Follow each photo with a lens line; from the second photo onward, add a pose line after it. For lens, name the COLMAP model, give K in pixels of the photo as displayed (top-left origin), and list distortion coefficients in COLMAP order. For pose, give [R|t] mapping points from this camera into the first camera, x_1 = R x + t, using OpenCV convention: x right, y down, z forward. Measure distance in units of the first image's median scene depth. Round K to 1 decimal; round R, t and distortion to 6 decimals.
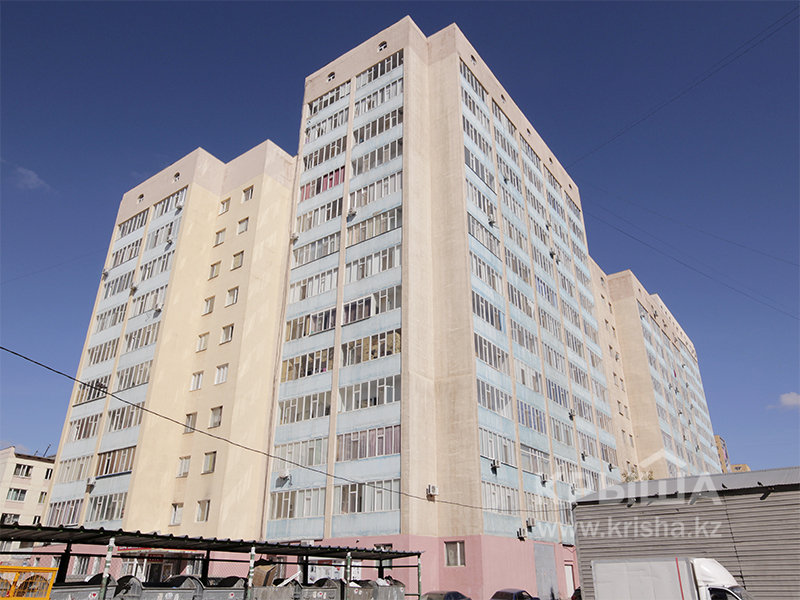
lens RADIAL K [[589.3, 0, 400.0], [0, 589.3, 300.0], [0, 0, 1]] dist [-0.026897, 0.005292]
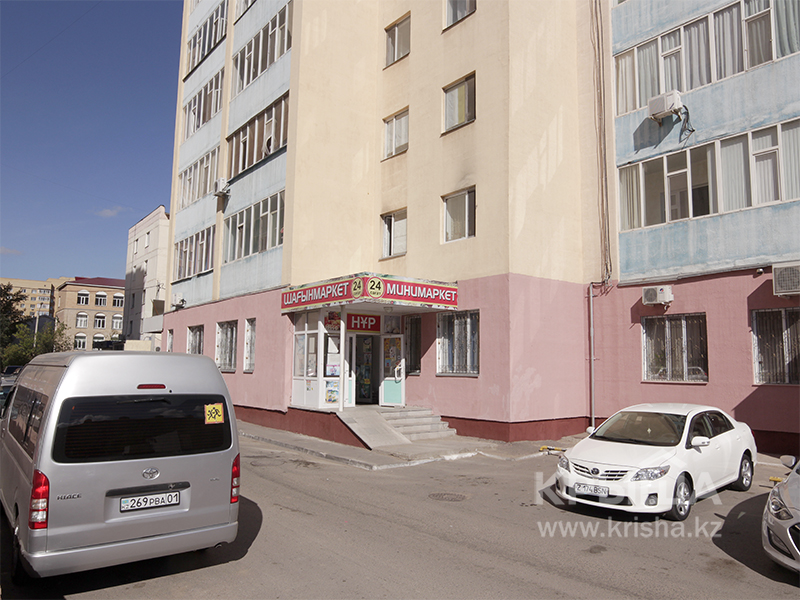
lens RADIAL K [[589.3, 0, 400.0], [0, 589.3, 300.0], [0, 0, 1]] dist [-0.026897, 0.005292]
pose [[0.960327, -0.017858, -0.278305, -0.251815], [0.109910, 0.941411, 0.318851, 0.269041], [0.256306, -0.336789, 0.906025, 0.572183]]
